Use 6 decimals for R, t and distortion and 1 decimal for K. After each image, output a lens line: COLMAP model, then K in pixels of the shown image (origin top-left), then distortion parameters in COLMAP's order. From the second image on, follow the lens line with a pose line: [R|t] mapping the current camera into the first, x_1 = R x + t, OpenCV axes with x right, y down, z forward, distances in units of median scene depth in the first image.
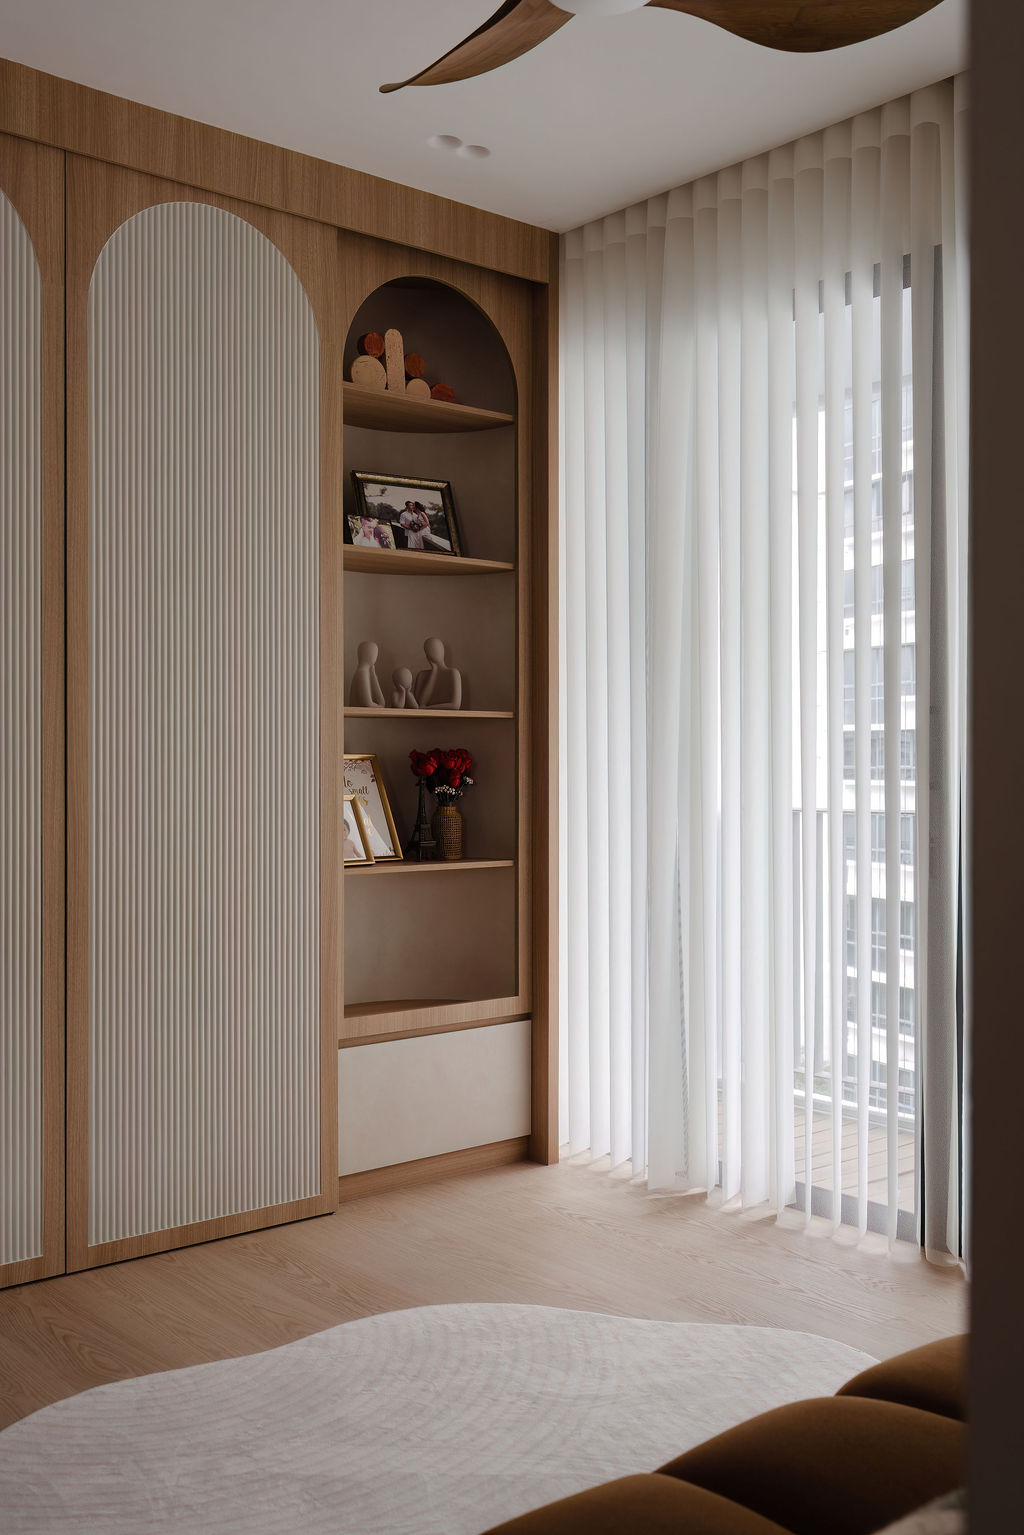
lens RADIAL K [[1522.5, 0, 512.0], [0, 1522.5, 767.5], [0, 0, 1]] dist [0.062371, -0.002507]
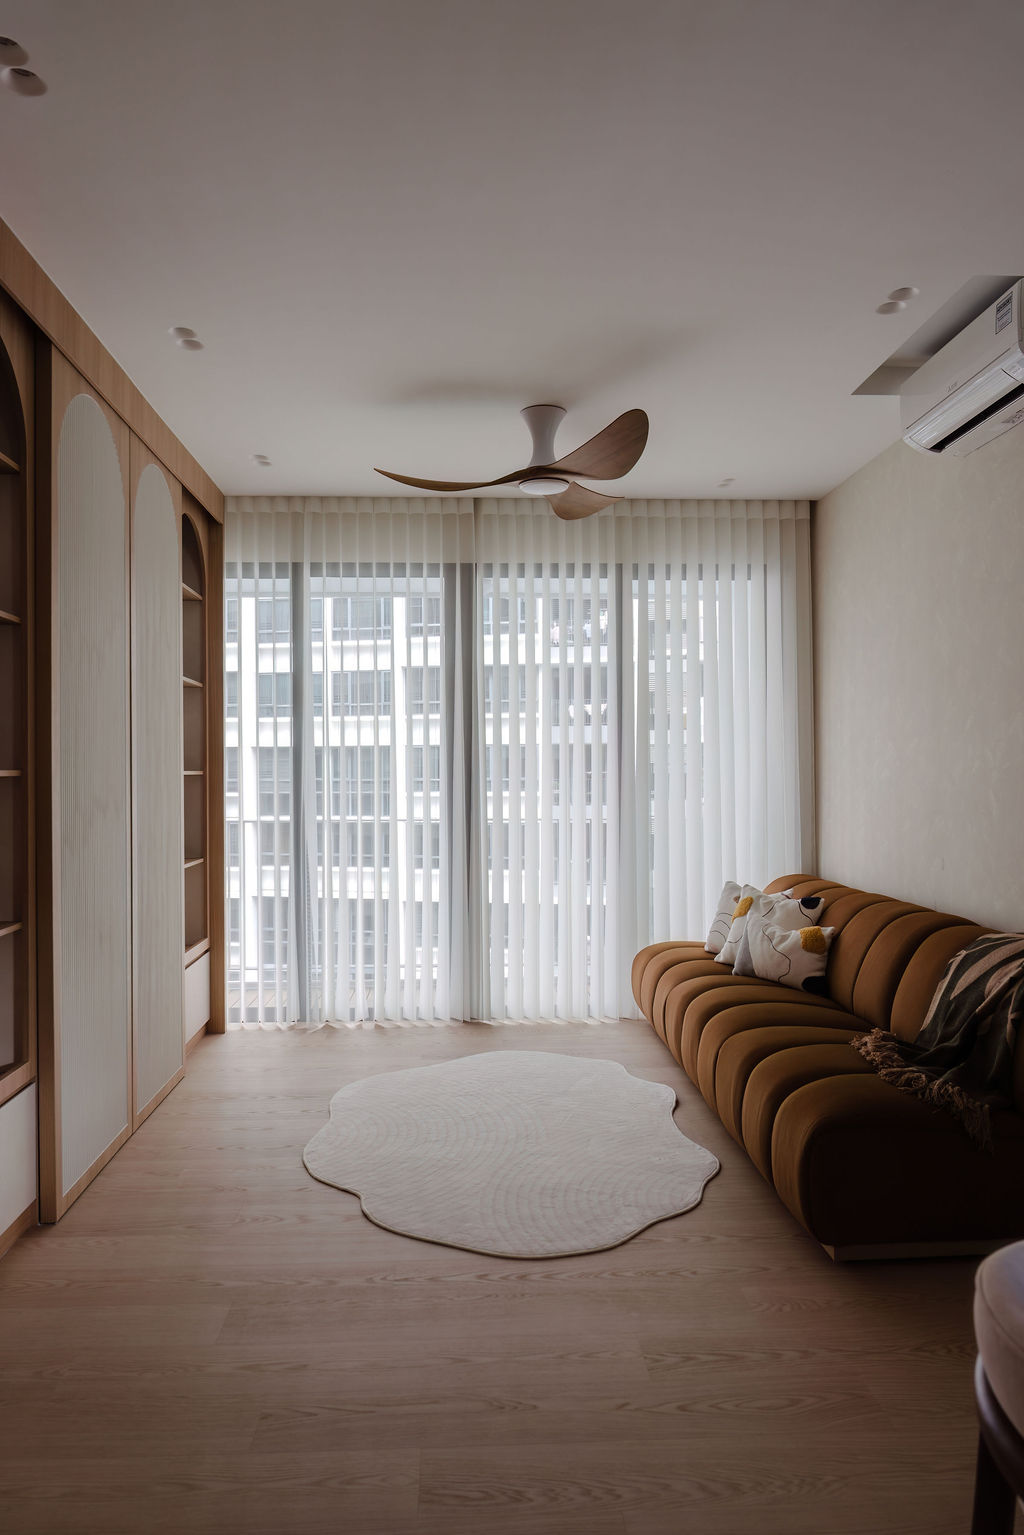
lens RADIAL K [[1030.4, 0, 501.5], [0, 1030.4, 782.0], [0, 0, 1]] dist [0.000723, -0.015728]
pose [[0.613513, -0.009740, 0.789624, -0.701215], [0.009023, 0.999945, 0.005323, -0.027614], [-0.789633, 0.003859, 0.613568, 0.036174]]
